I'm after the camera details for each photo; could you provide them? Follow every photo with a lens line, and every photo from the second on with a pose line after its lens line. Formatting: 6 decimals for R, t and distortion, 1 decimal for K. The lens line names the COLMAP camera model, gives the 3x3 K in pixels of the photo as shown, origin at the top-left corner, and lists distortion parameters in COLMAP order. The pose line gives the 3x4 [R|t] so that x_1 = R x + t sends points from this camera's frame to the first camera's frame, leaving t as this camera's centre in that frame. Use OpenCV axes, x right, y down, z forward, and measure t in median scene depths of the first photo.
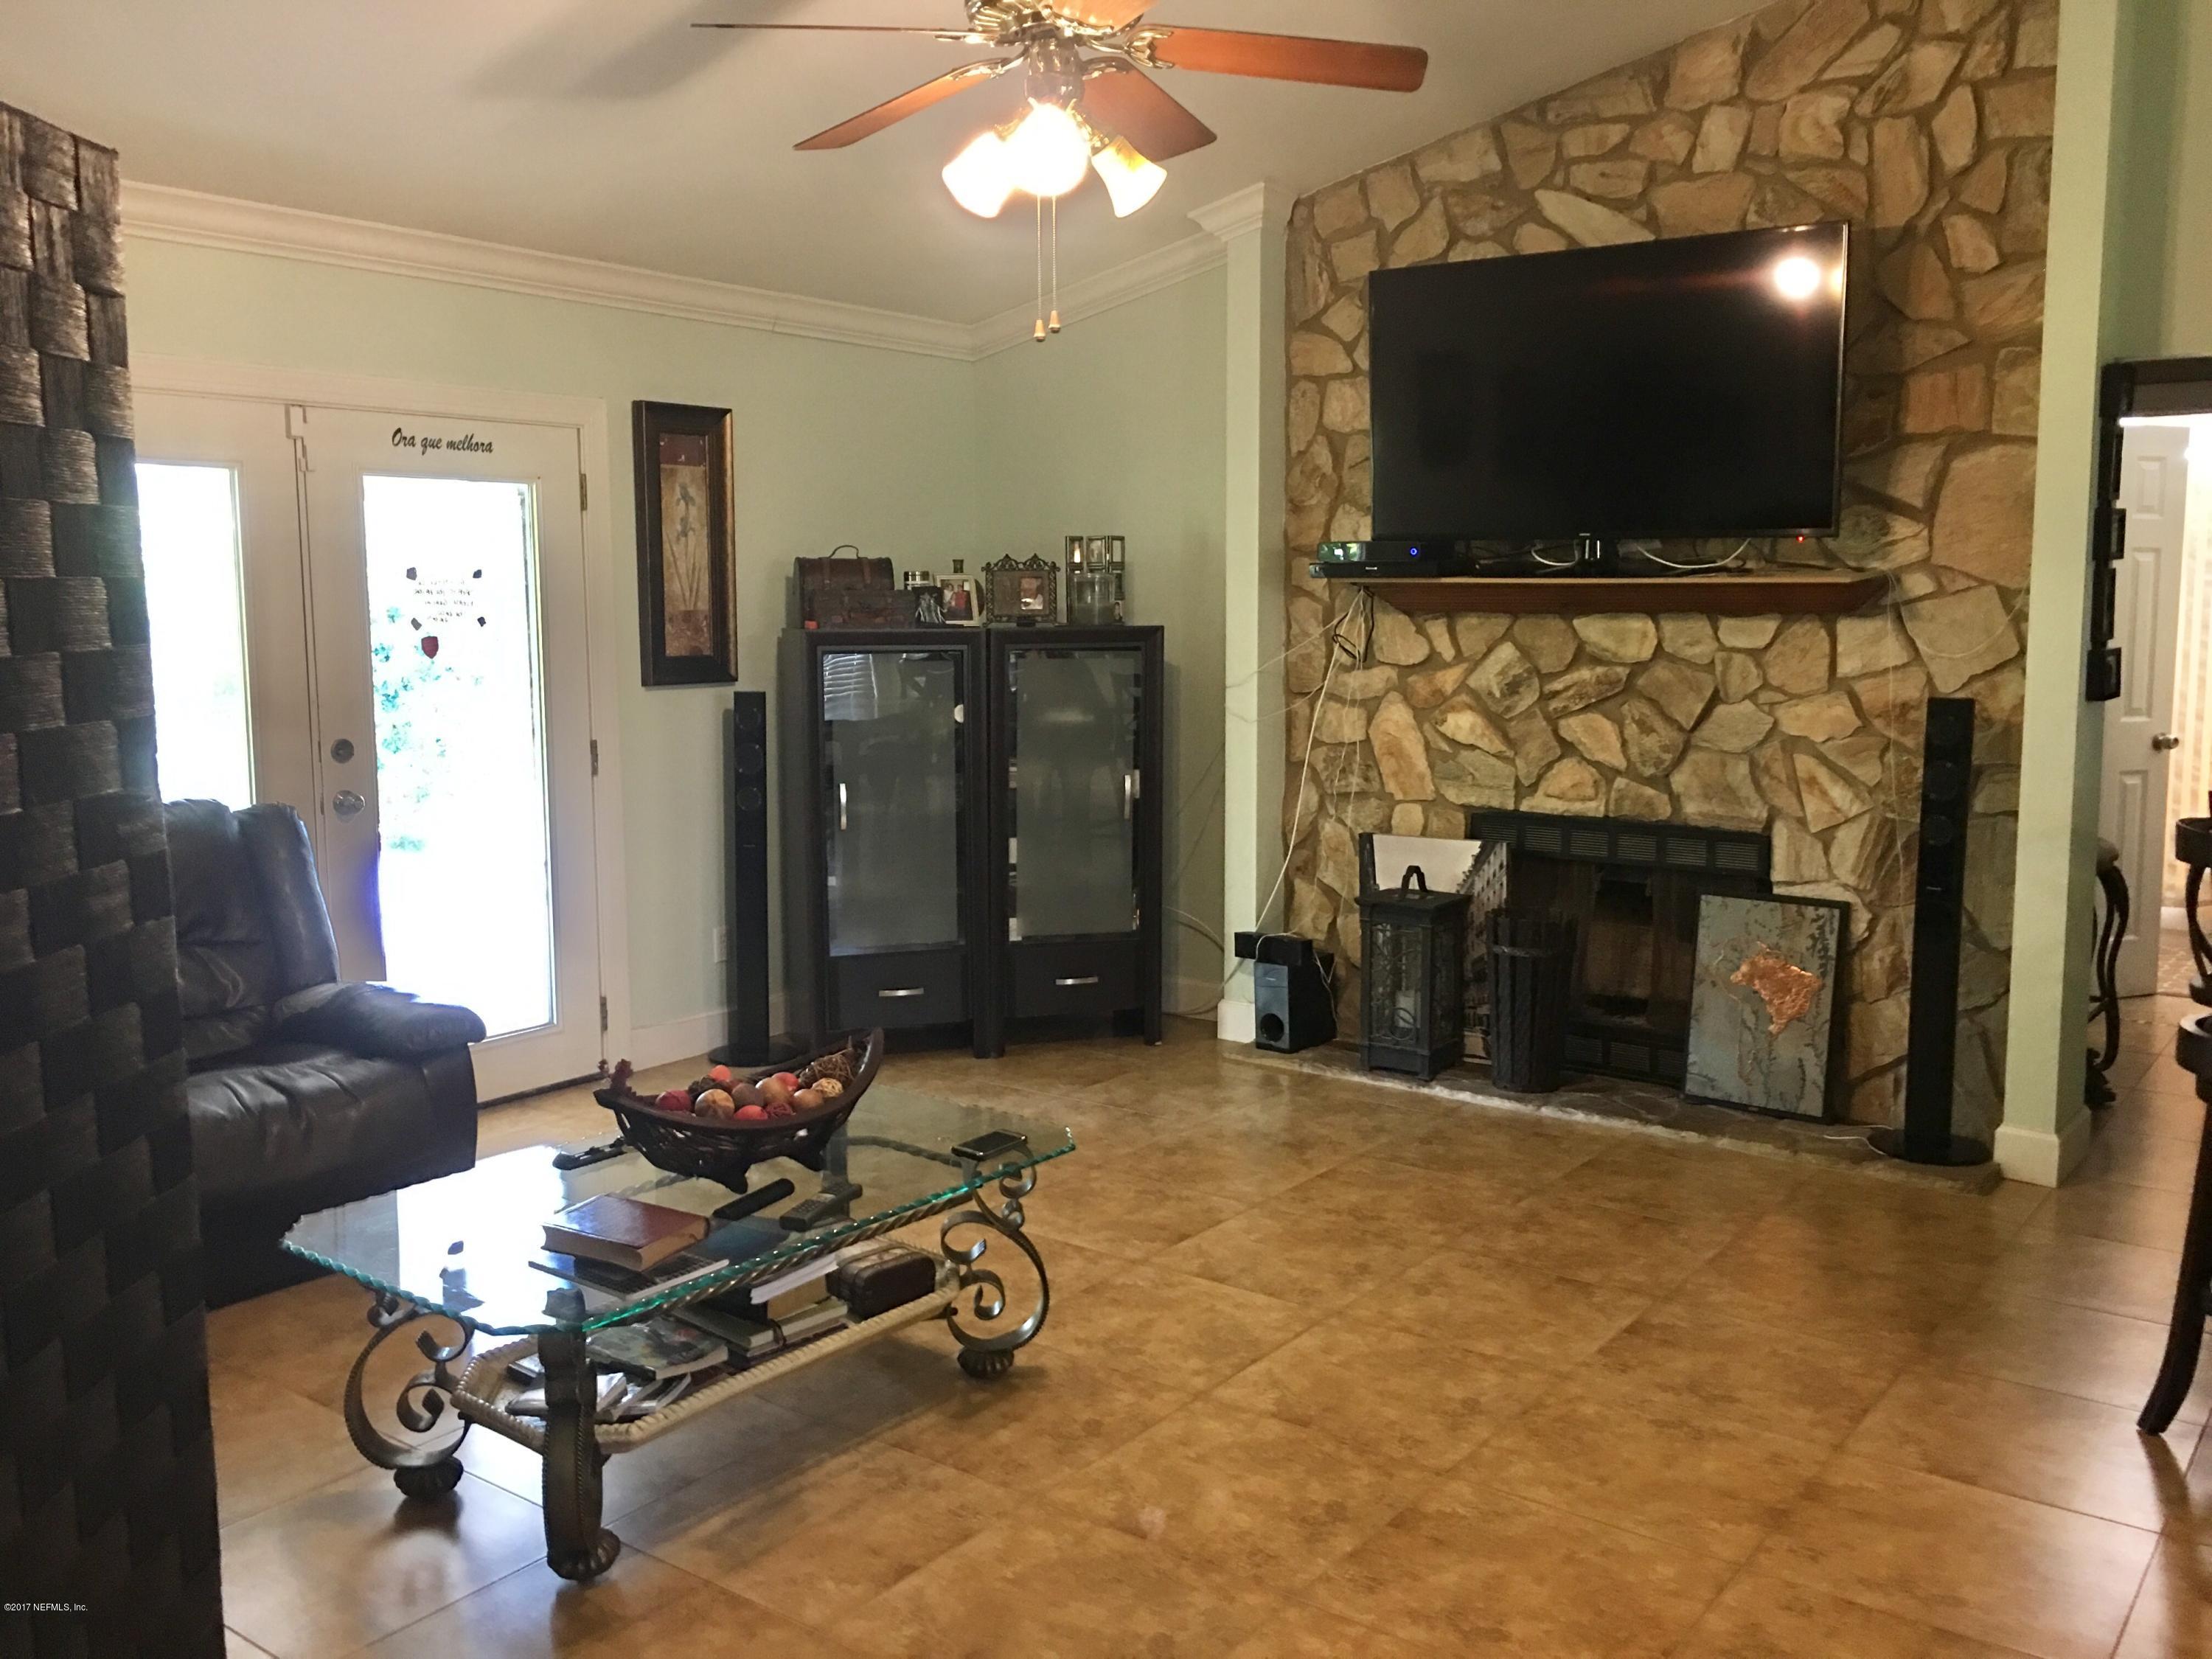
lens RADIAL K [[1848.8, 0, 1093.9], [0, 1848.8, 789.6], [0, 0, 1]] dist [0.071738, -0.096201]
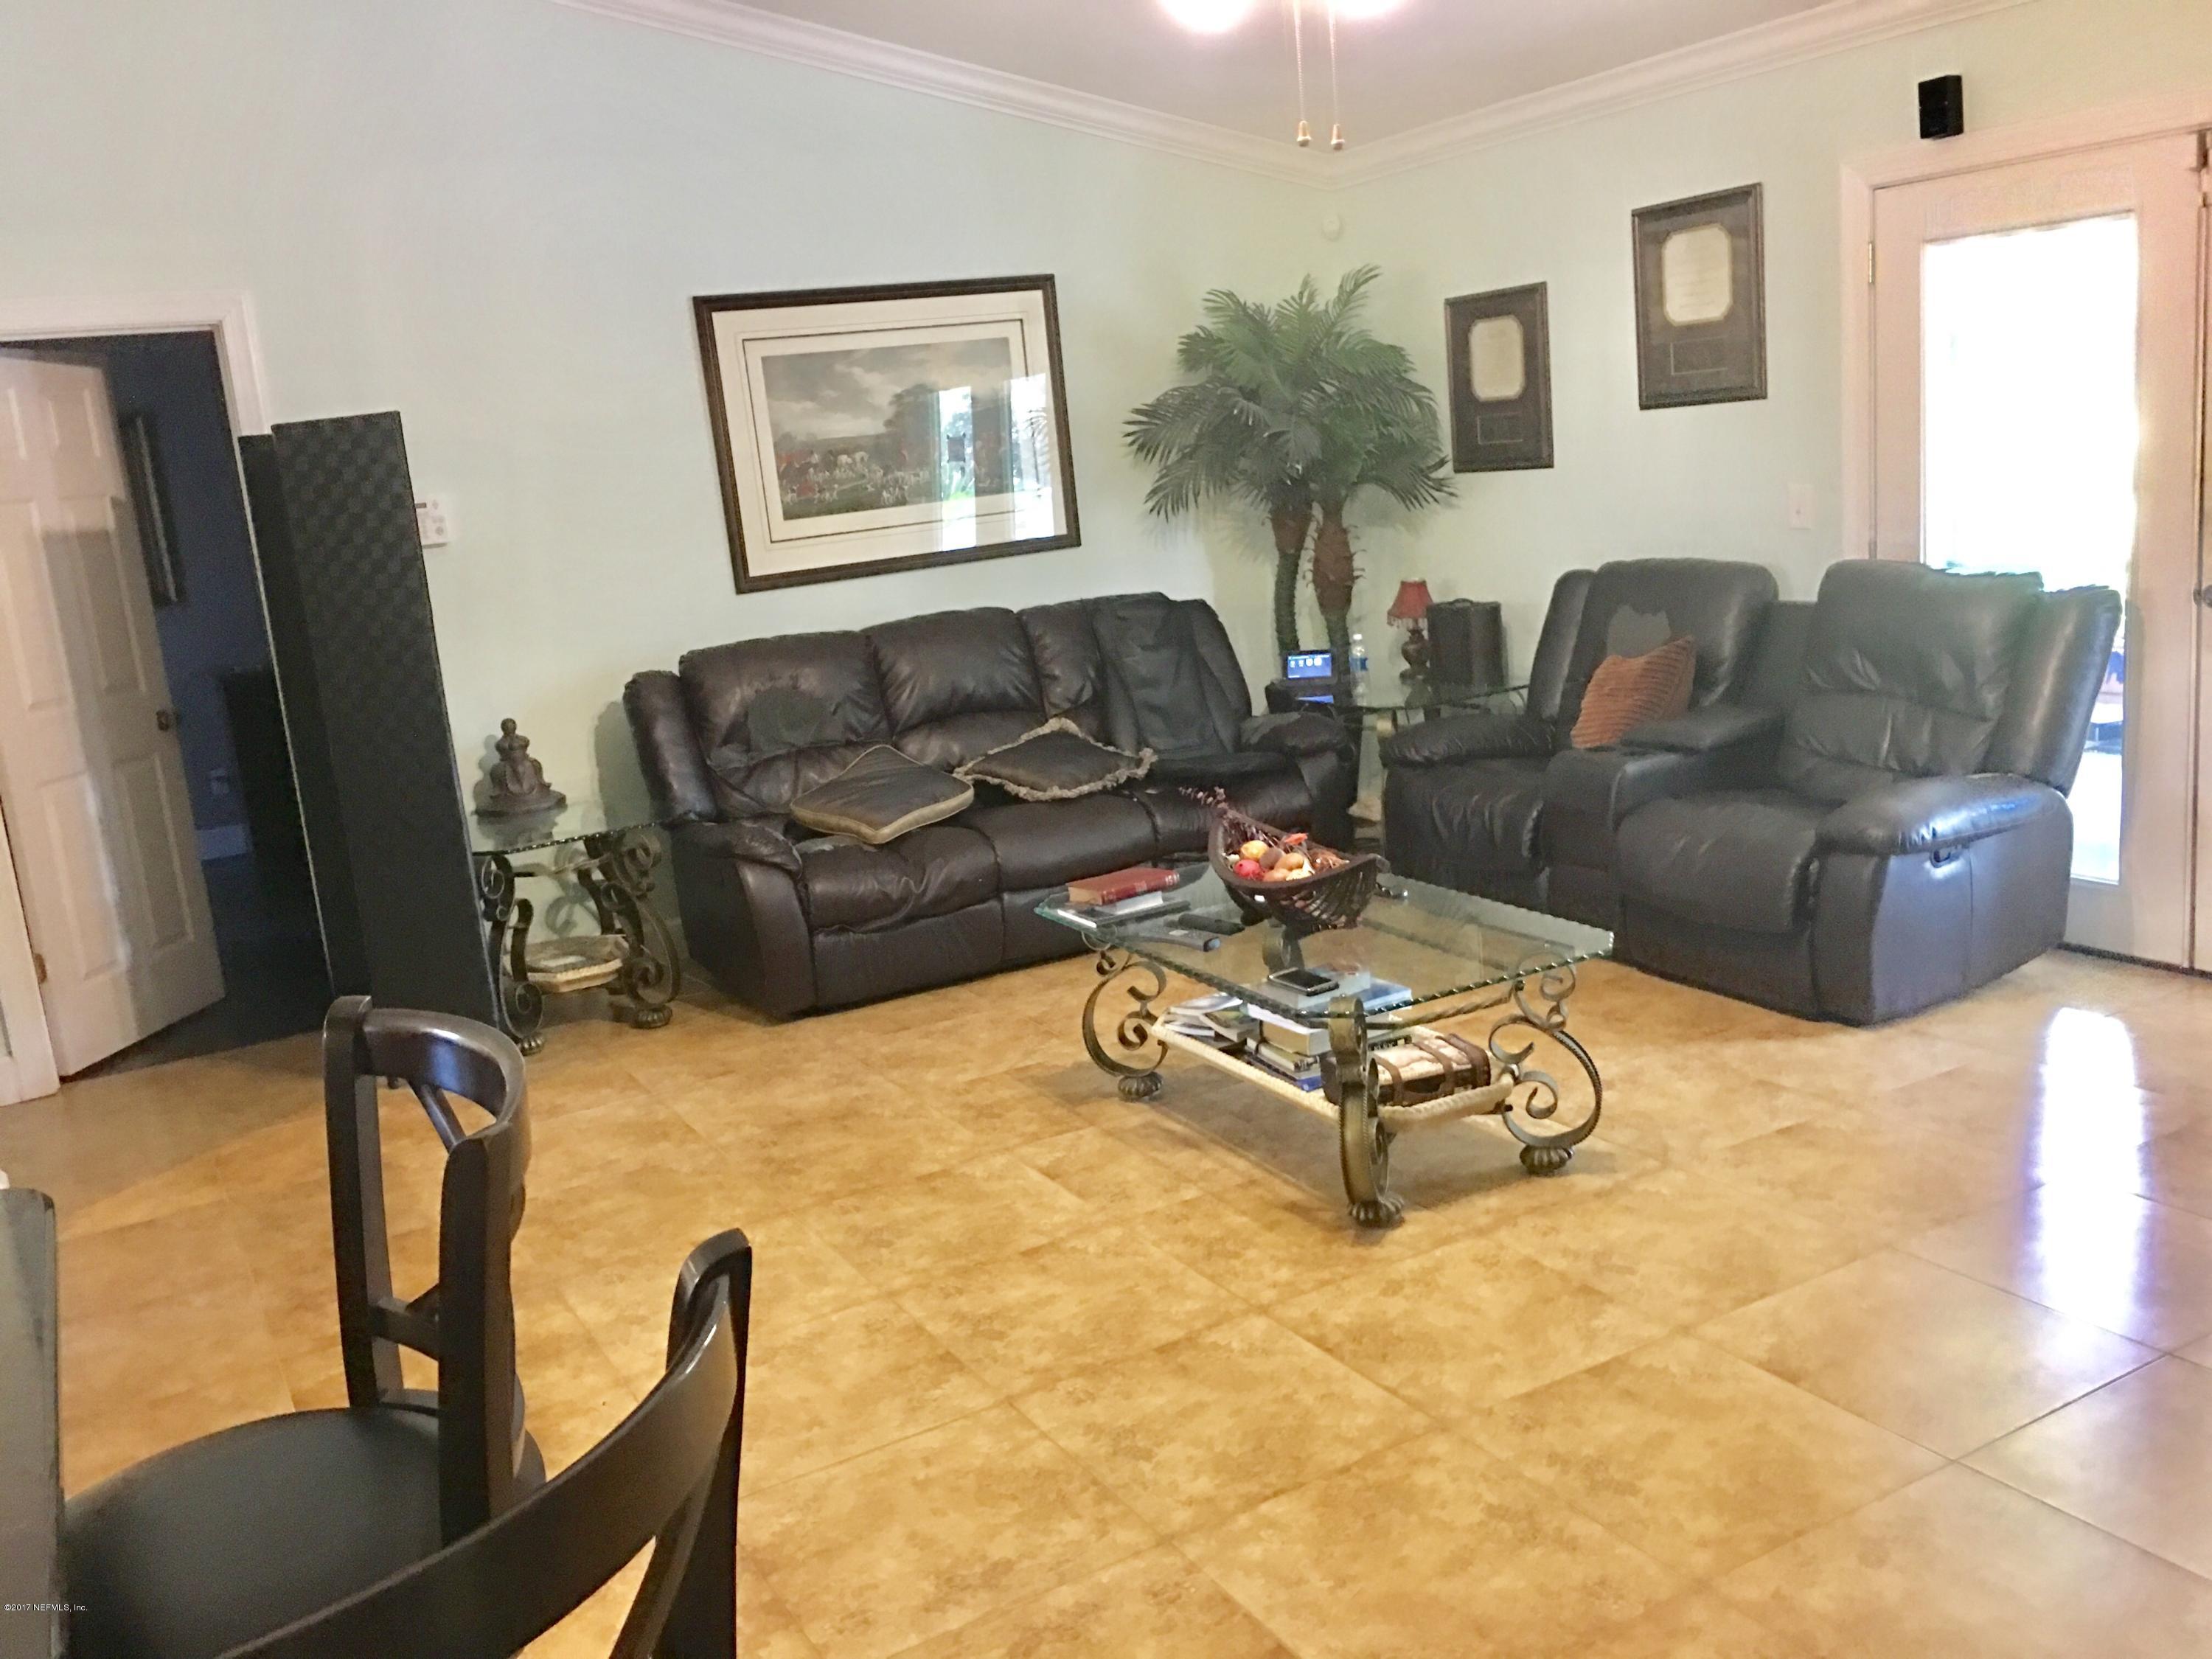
lens RADIAL K [[1848.8, 0, 1093.9], [0, 1848.8, 789.6], [0, 0, 1]] dist [0.071738, -0.096201]
pose [[-0.380724, 0.215145, -0.899312, 0.933131], [0.000616, 0.972615, 0.232421, -0.164682], [0.924689, 0.087934, -0.370430, 1.307318]]
